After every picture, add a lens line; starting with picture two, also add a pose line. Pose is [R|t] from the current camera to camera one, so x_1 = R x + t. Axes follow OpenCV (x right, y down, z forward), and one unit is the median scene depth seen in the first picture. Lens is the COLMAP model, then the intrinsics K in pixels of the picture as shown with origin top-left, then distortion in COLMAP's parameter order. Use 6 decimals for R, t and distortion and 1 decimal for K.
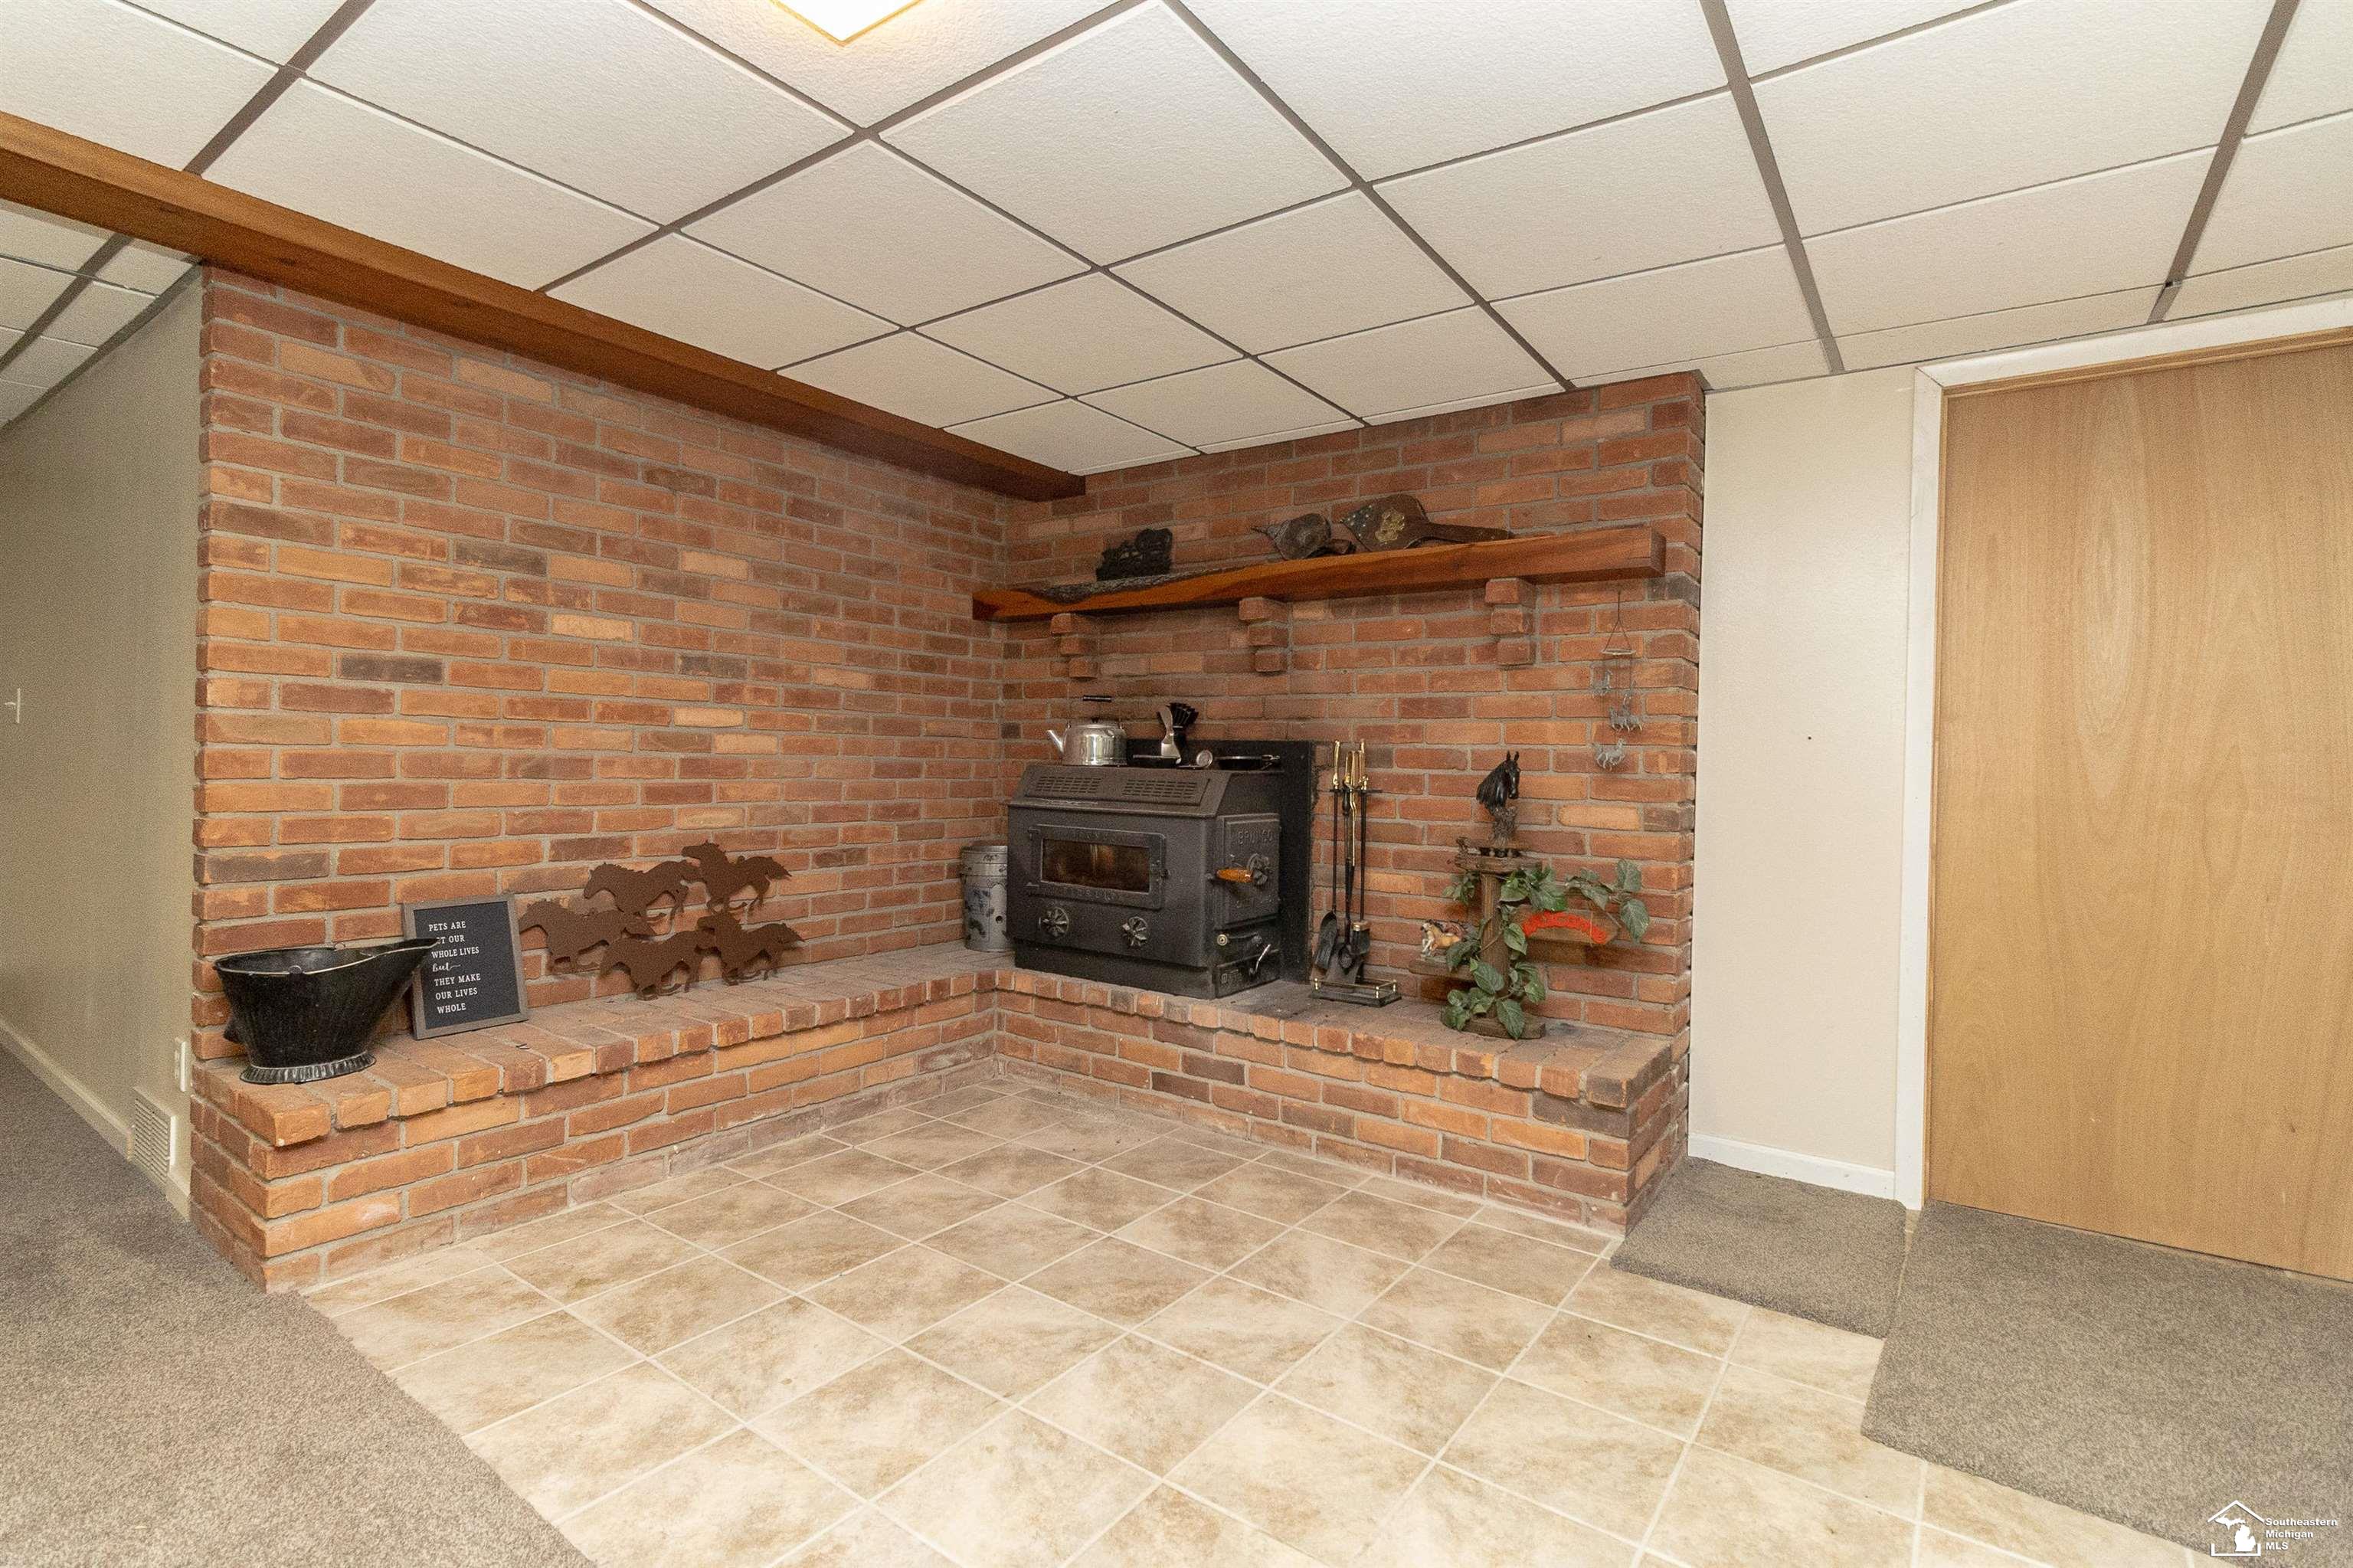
lens RADIAL K [[1107.4, 0, 1170.7], [0, 1107.4, 775.8], [0, 0, 1]] dist [0.009620, 0.002102]
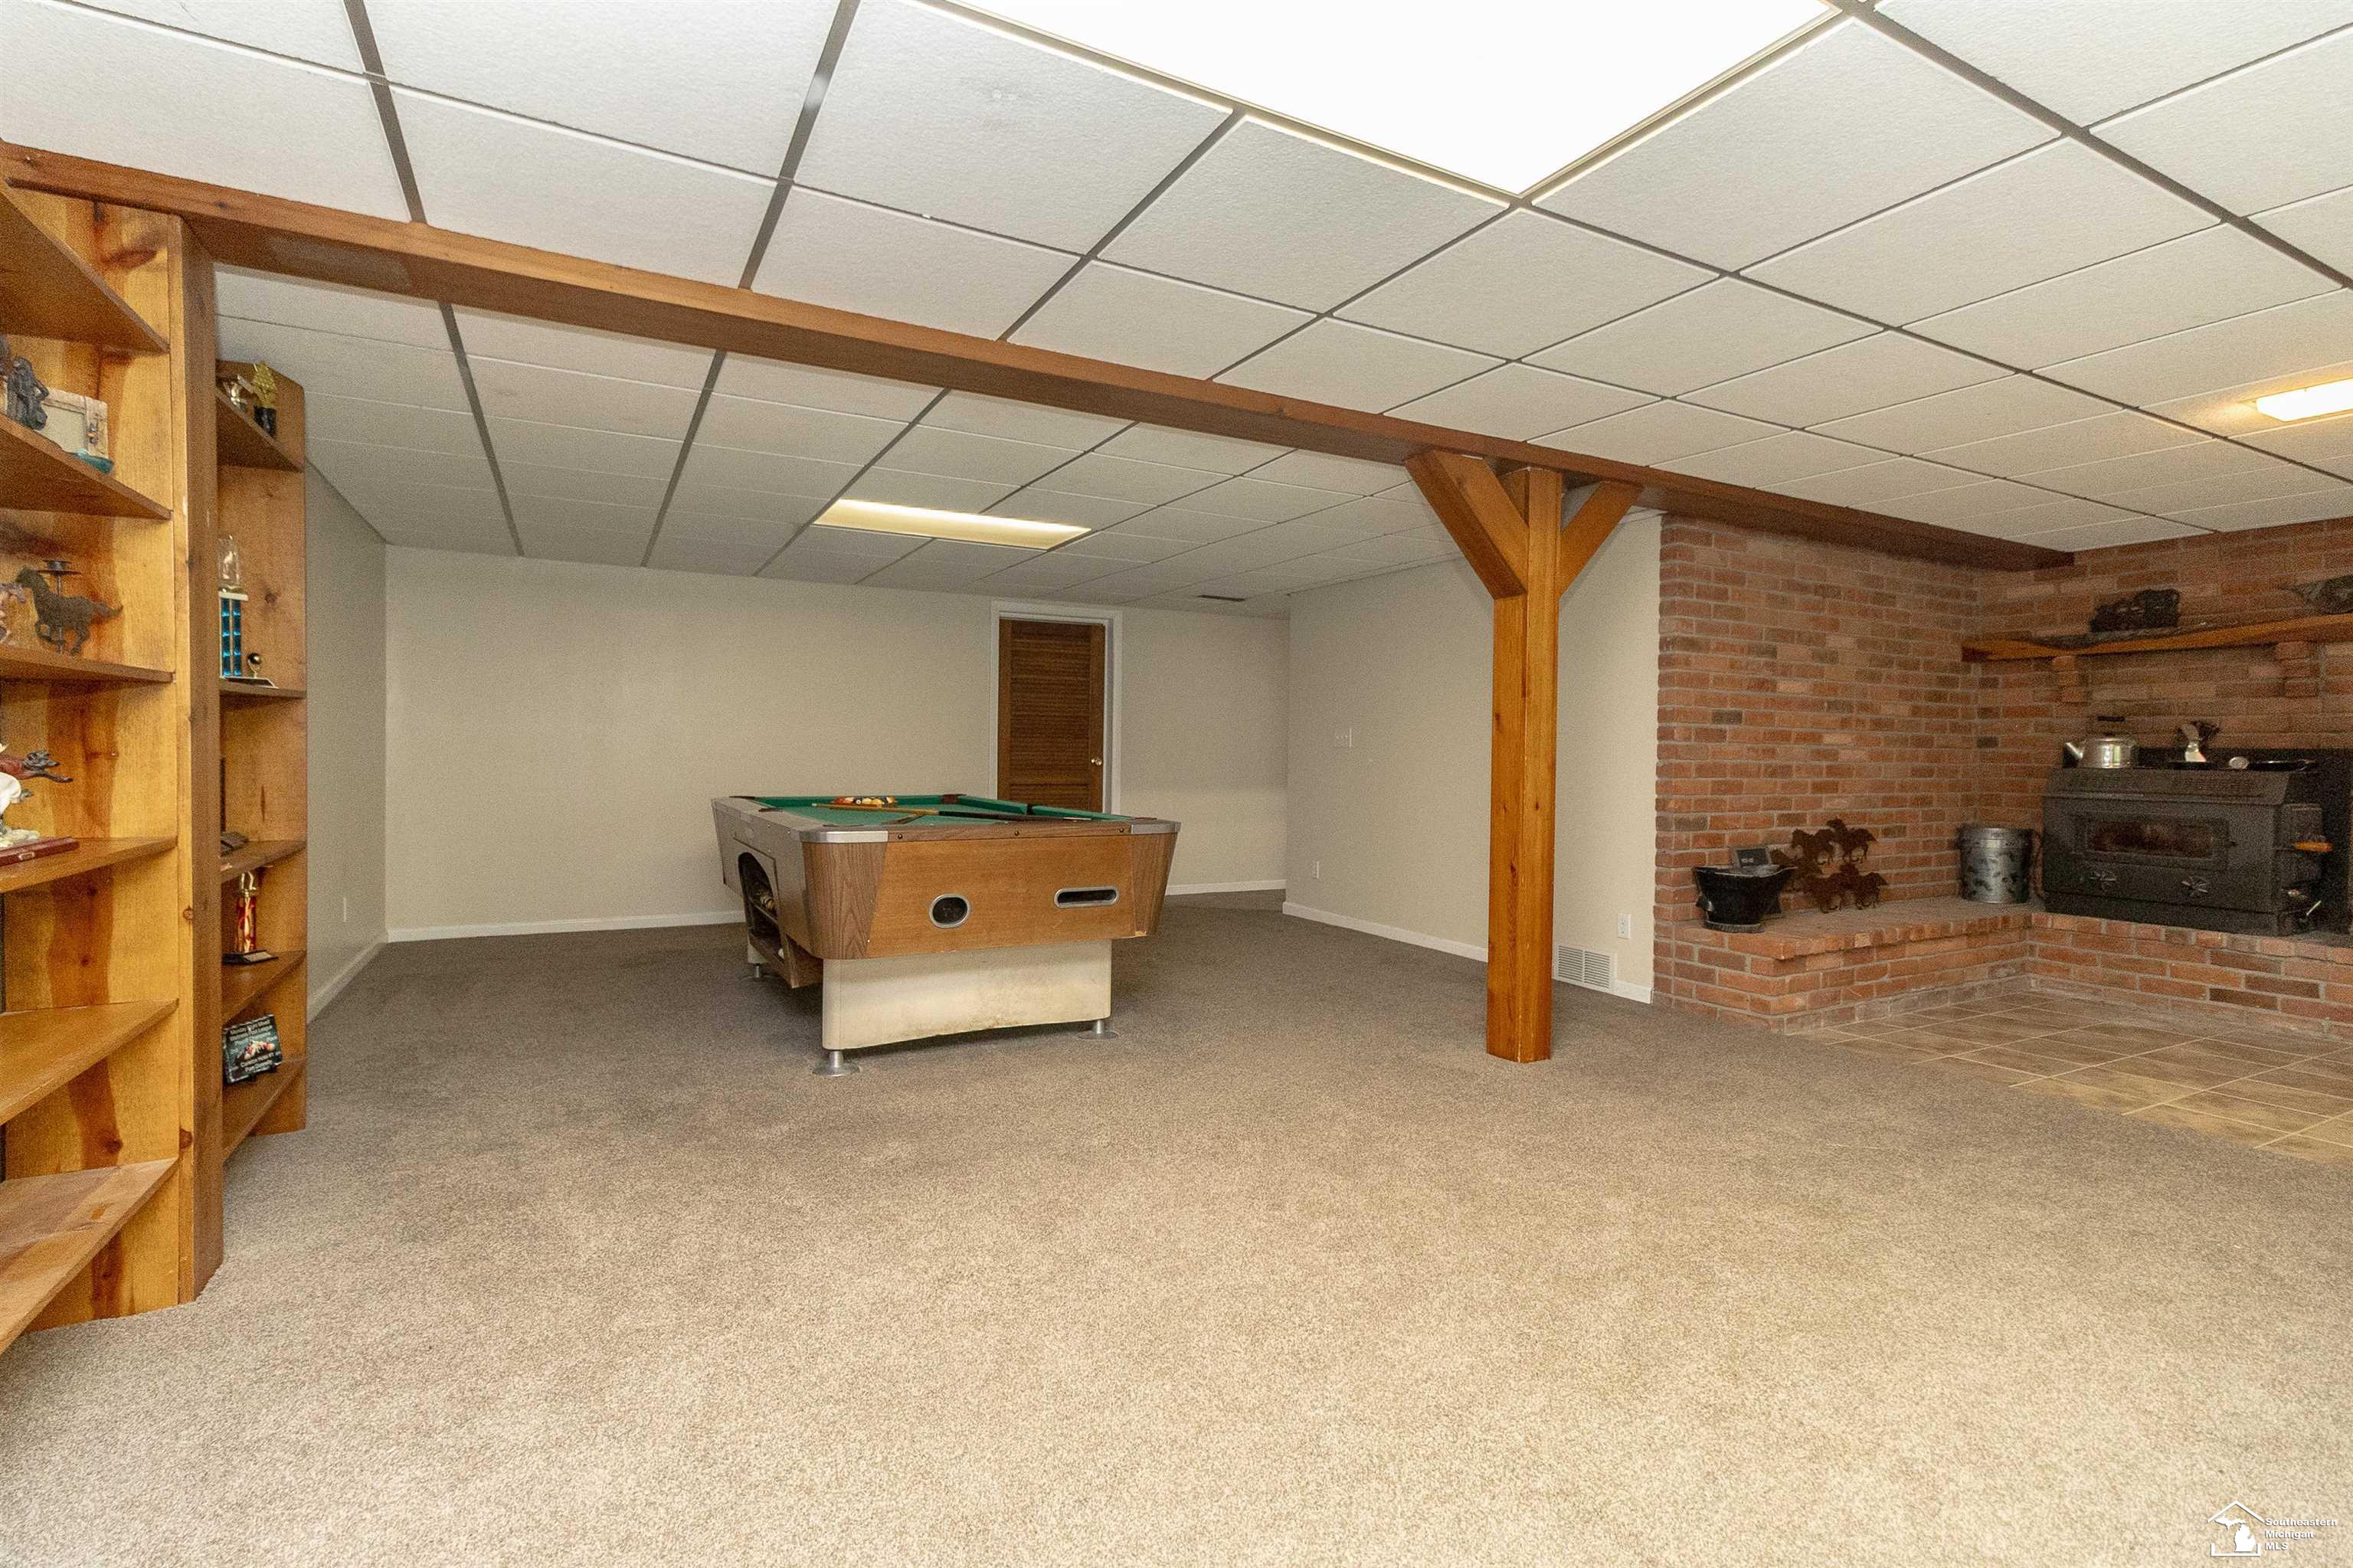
lens RADIAL K [[1107.4, 0, 1187.9], [0, 1107.4, 768.3], [0, 0, 1]] dist [0.009620, 0.002102]
pose [[0.908773, -0.004430, -0.417266, -0.579261], [0.001322, 0.999969, -0.007738, 0.000437], [0.417288, 0.006481, 0.908751, -0.792930]]
